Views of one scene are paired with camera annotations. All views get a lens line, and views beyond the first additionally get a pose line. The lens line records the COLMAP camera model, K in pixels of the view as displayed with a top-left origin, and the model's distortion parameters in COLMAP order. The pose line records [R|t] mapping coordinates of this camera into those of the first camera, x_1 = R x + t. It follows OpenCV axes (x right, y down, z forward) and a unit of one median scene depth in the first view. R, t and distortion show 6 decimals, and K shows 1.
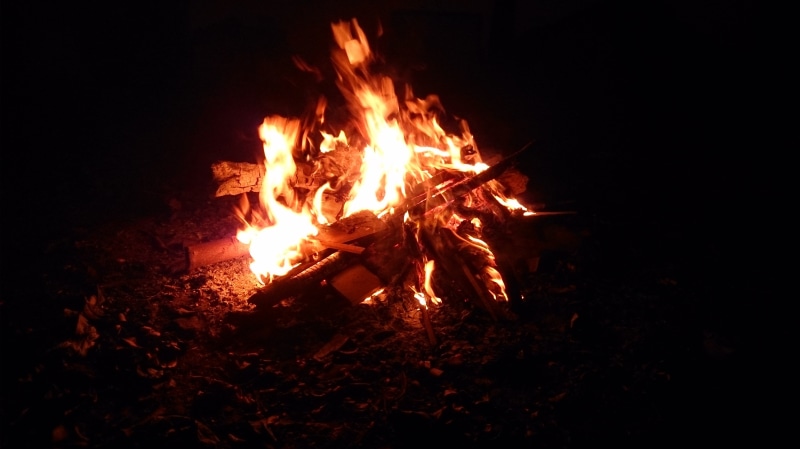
lens RADIAL K [[721.2, 0, 400.0], [0, 721.2, 224.5], [0, 0, 1]] dist [0.108657, -0.150682]
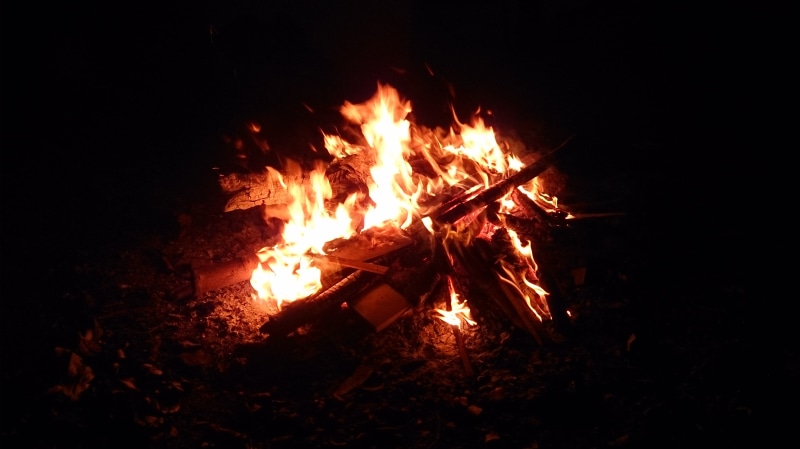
lens RADIAL K [[721.2, 0, 400.0], [0, 721.2, 224.5], [0, 0, 1]] dist [0.108657, -0.150682]
pose [[0.998490, -0.034616, -0.042644, 0.005063], [0.034954, 0.999363, 0.007200, -0.024268], [0.042367, -0.008680, 0.999064, 0.113130]]
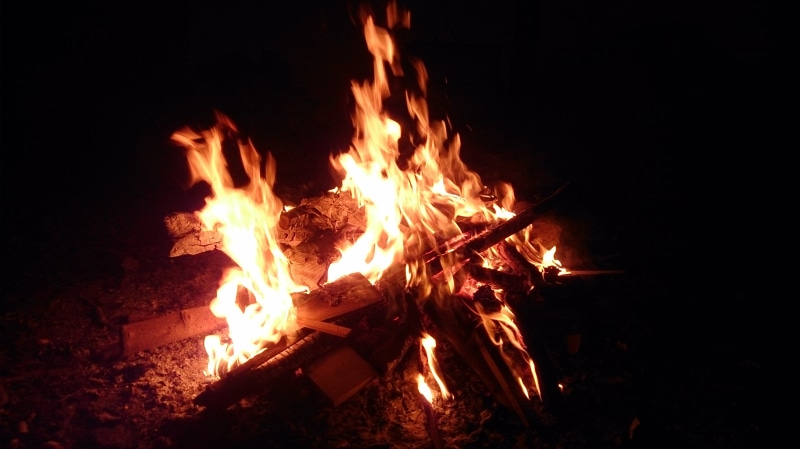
lens RADIAL K [[721.2, 0, 400.0], [0, 721.2, 224.5], [0, 0, 1]] dist [0.108657, -0.150682]
pose [[0.999554, -0.007606, -0.028864, 0.025232], [0.006091, 0.998618, -0.052208, -0.035460], [0.029221, 0.052009, 0.998219, 0.238113]]
